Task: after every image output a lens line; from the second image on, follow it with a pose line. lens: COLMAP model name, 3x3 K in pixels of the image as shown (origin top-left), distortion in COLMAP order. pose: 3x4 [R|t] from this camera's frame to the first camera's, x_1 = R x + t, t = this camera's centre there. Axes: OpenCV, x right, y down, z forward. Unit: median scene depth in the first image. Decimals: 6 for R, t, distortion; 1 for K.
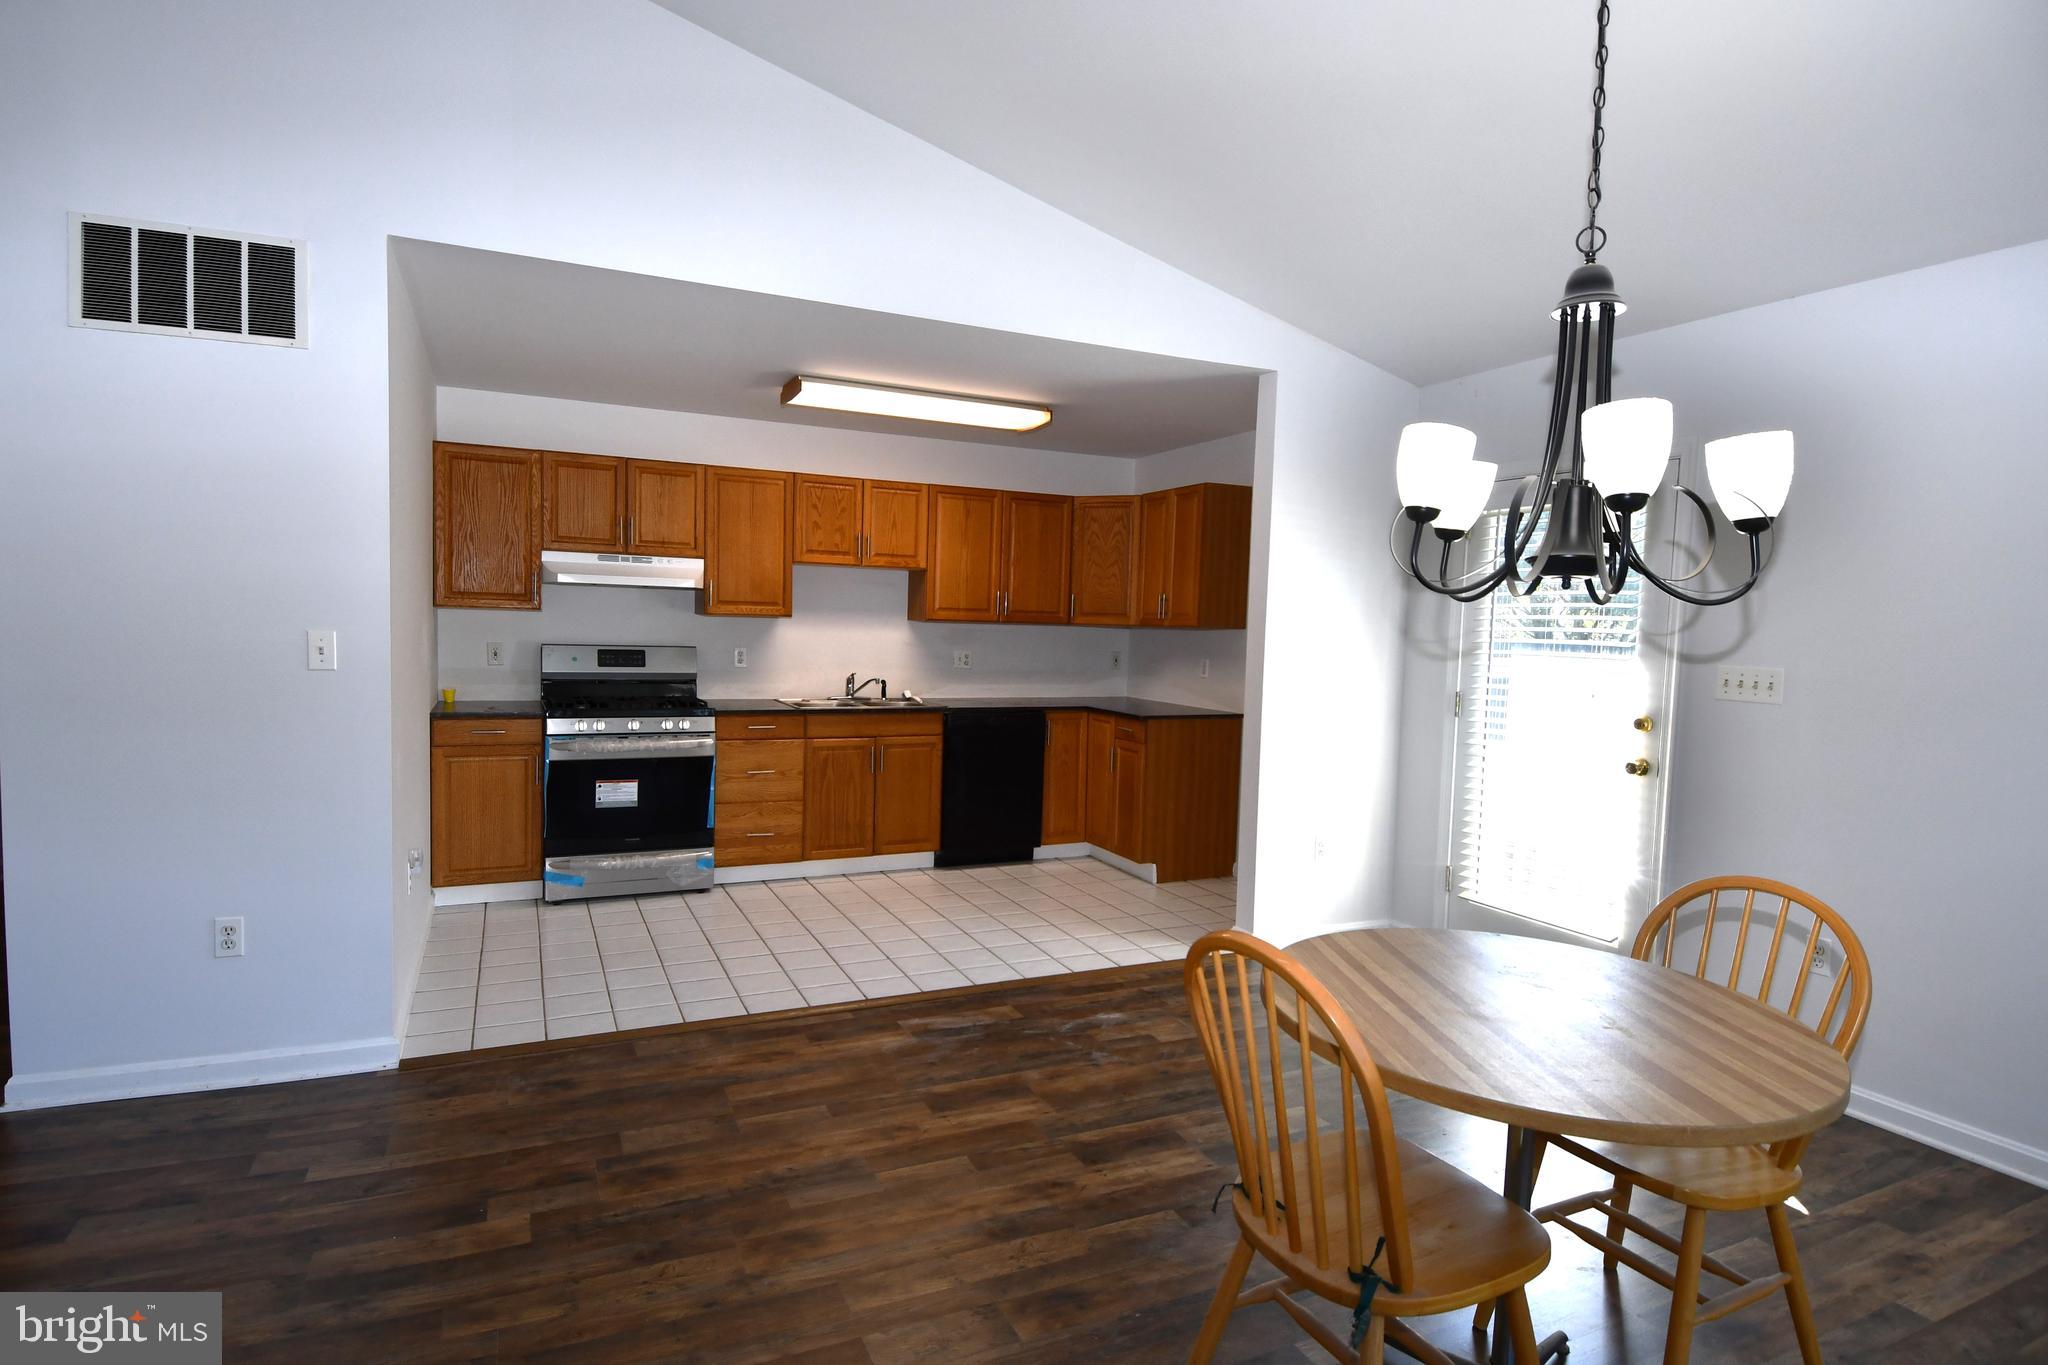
lens RADIAL K [[1060.6, 0, 1013.3], [0, 1060.6, 690.6], [0, 0, 1]] dist [0.051989, -0.060394]
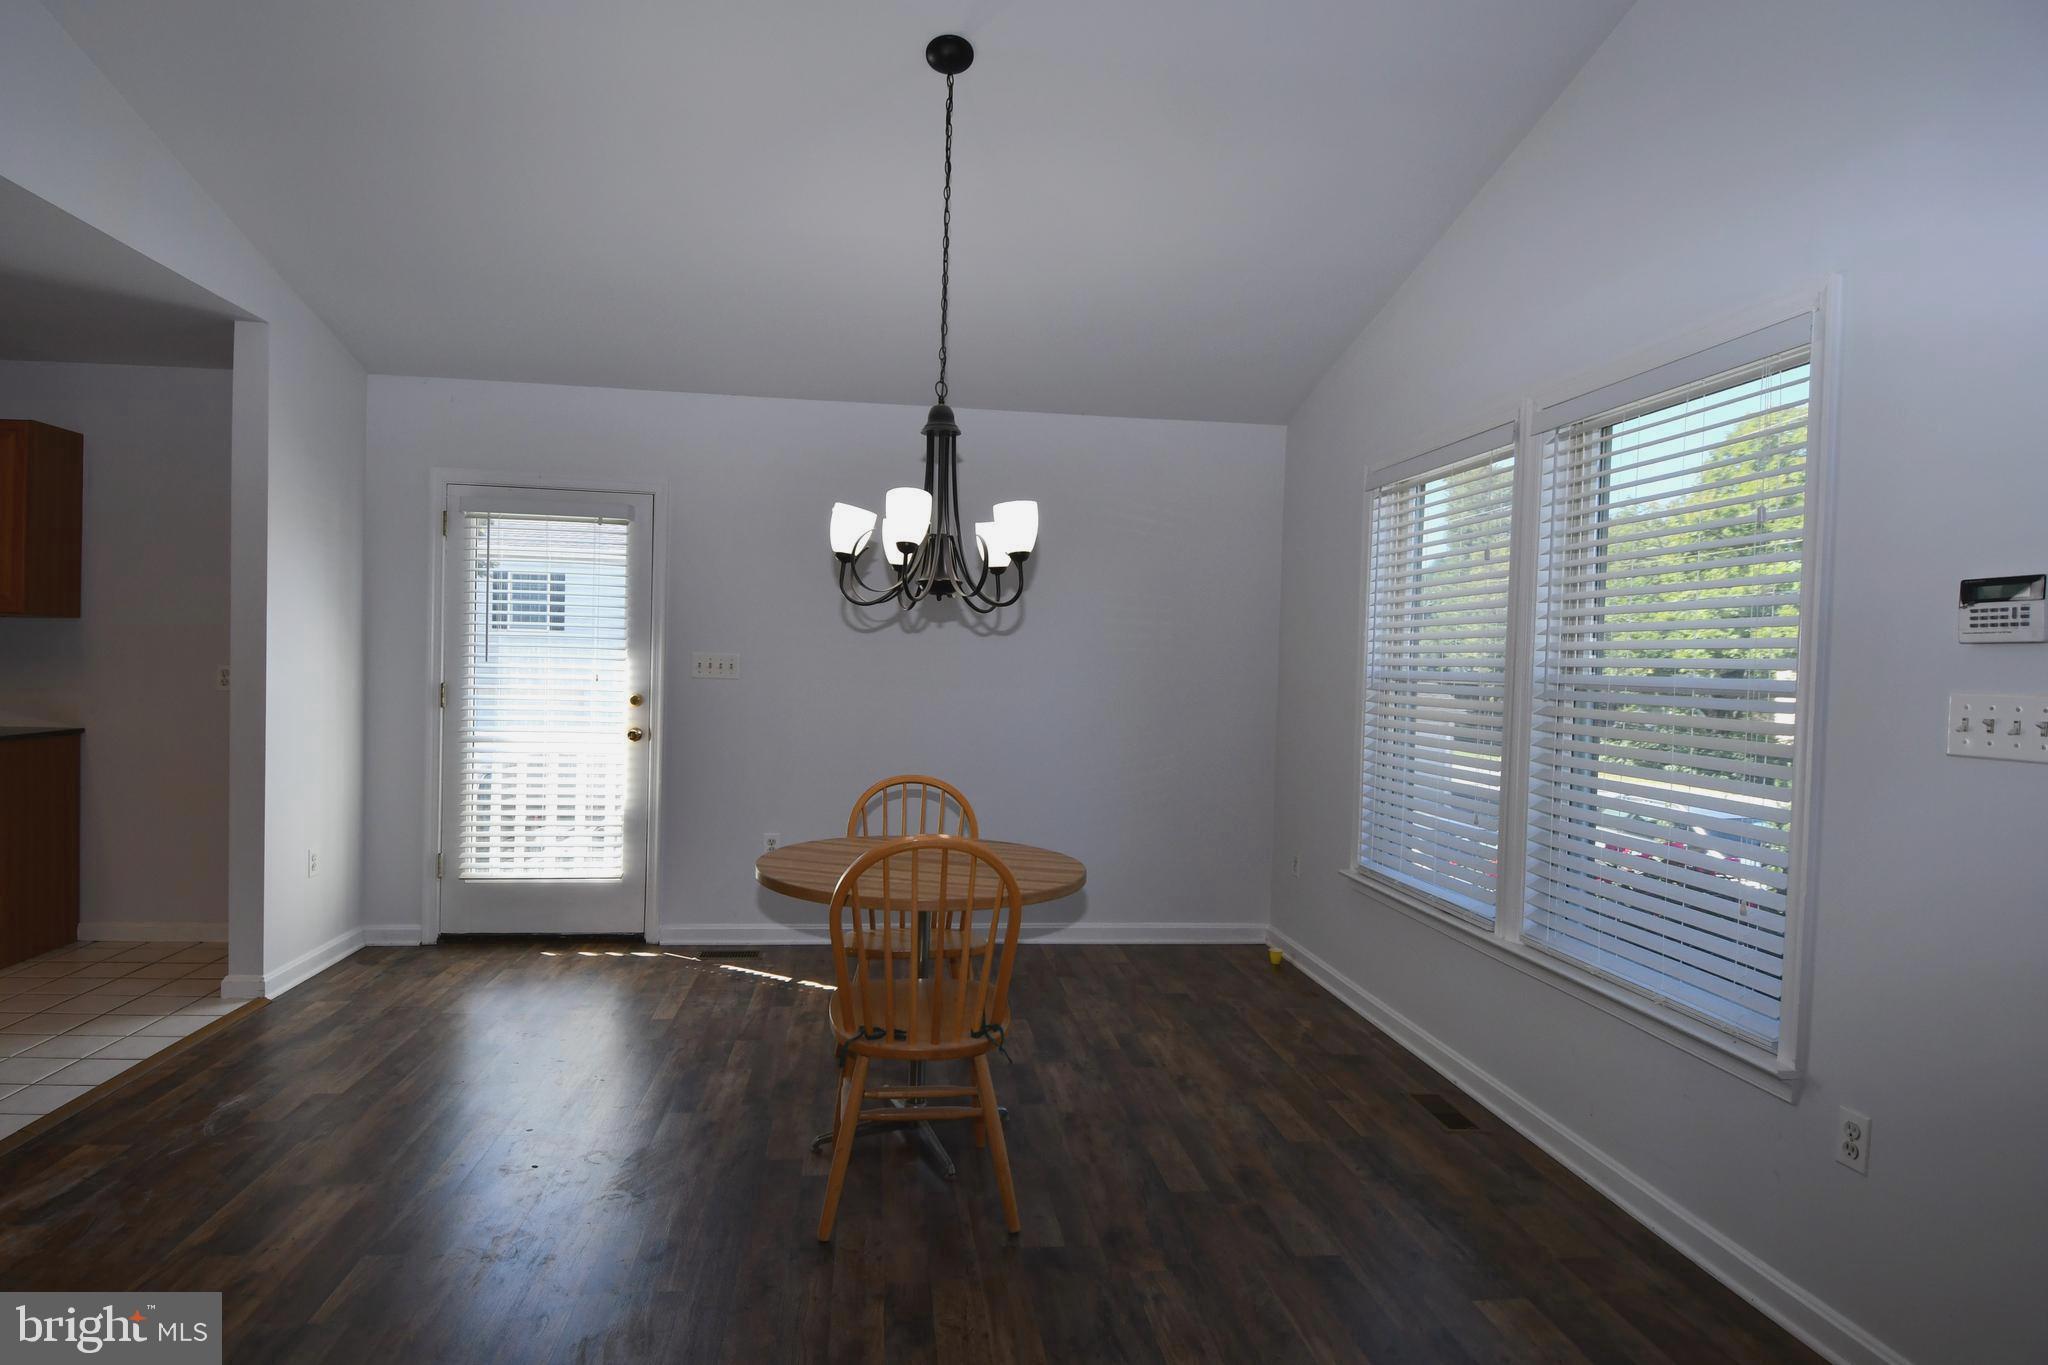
lens RADIAL K [[1060.6, 0, 1013.3], [0, 1060.6, 690.6], [0, 0, 1]] dist [0.051989, -0.060394]
pose [[0.299915, -0.046736, 0.952821, -0.333509], [0.043404, 0.998433, 0.035311, -0.003641], [-0.952978, 0.030766, 0.301473, 0.132297]]
